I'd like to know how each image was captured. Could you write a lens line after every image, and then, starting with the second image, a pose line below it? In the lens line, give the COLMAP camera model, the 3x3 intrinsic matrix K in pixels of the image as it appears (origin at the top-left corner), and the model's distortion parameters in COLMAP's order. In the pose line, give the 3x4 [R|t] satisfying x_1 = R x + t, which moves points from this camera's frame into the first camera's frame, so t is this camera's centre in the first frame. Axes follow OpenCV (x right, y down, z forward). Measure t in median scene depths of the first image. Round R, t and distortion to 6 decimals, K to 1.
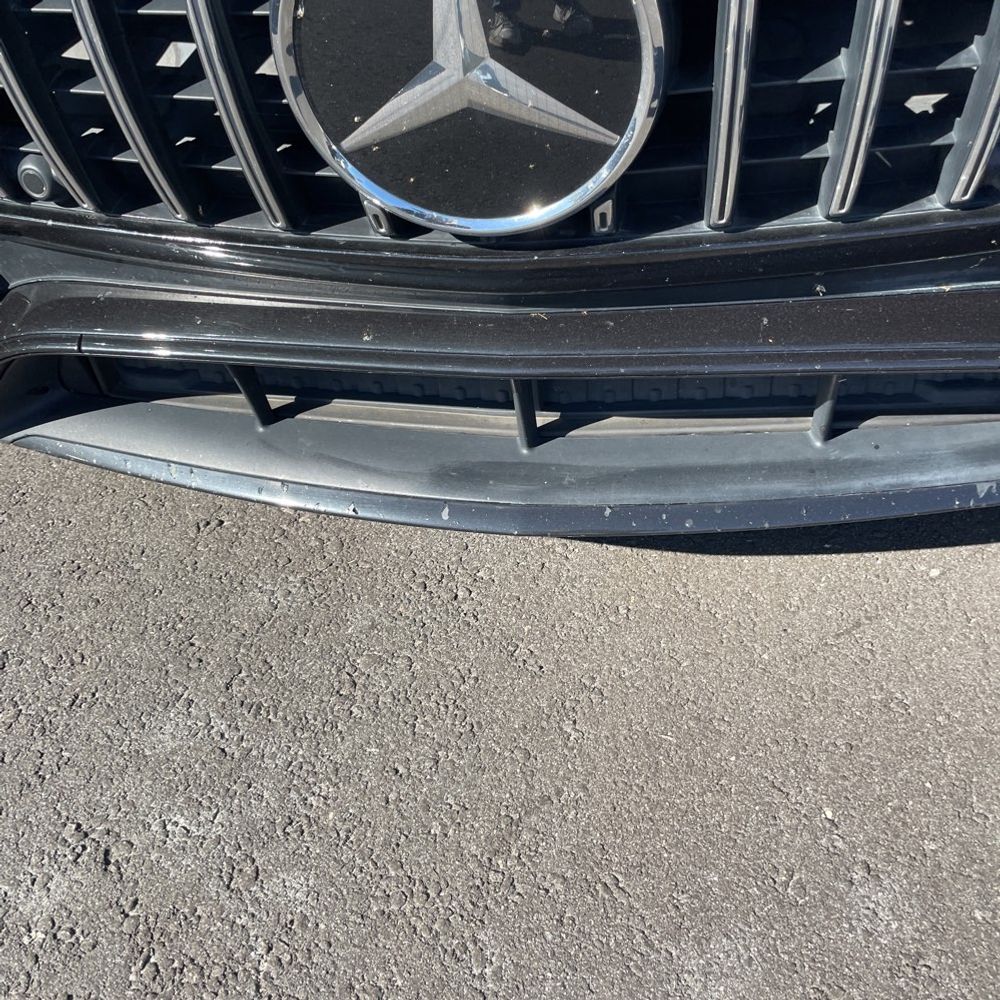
lens RADIAL K [[1007.5, 0, 506.3], [0, 1007.5, 510.4], [0, 0, 1]] dist [0.076864, -0.108075]
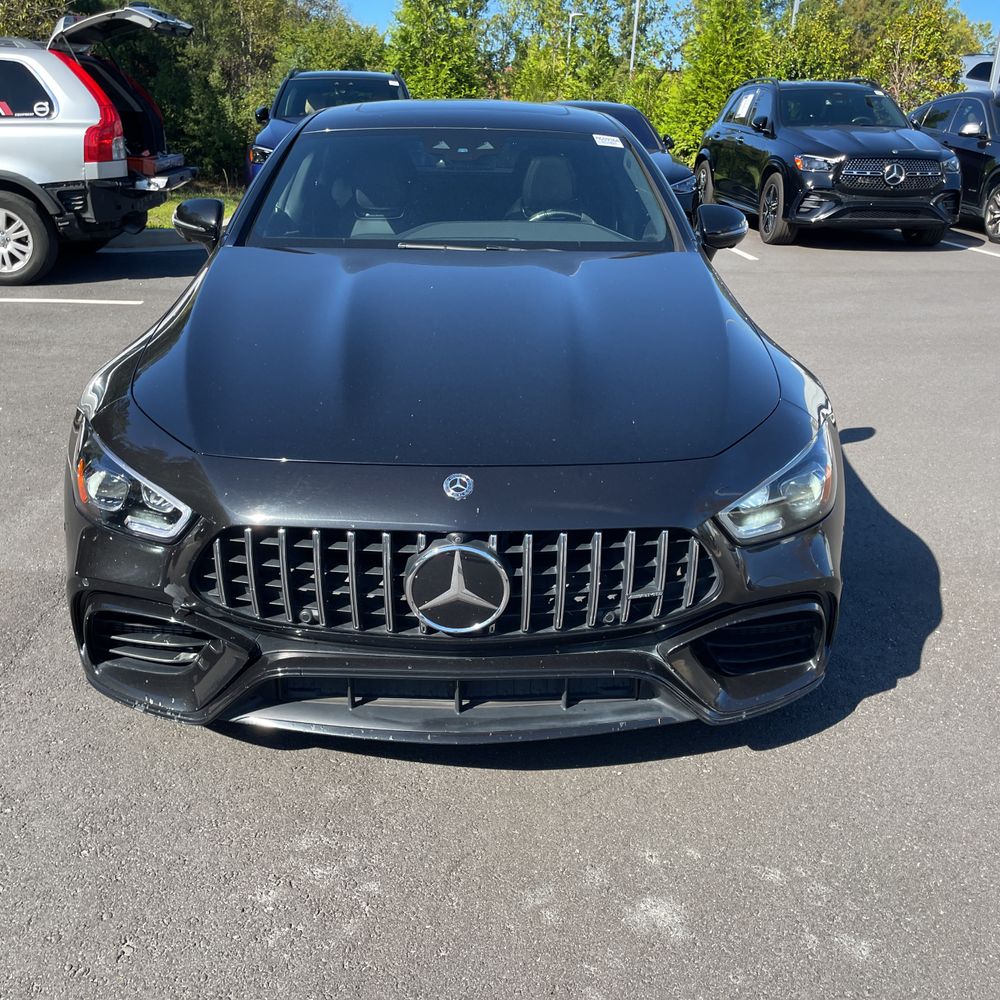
lens RADIAL K [[1007.5, 0, 506.3], [0, 1007.5, 510.4], [0, 0, 1]] dist [0.076864, -0.108075]
pose [[0.983094, 0.030660, 0.180518, -0.376890], [0.042664, 0.920388, -0.388671, 0.520300], [-0.178063, 0.389802, 0.903520, -1.739127]]
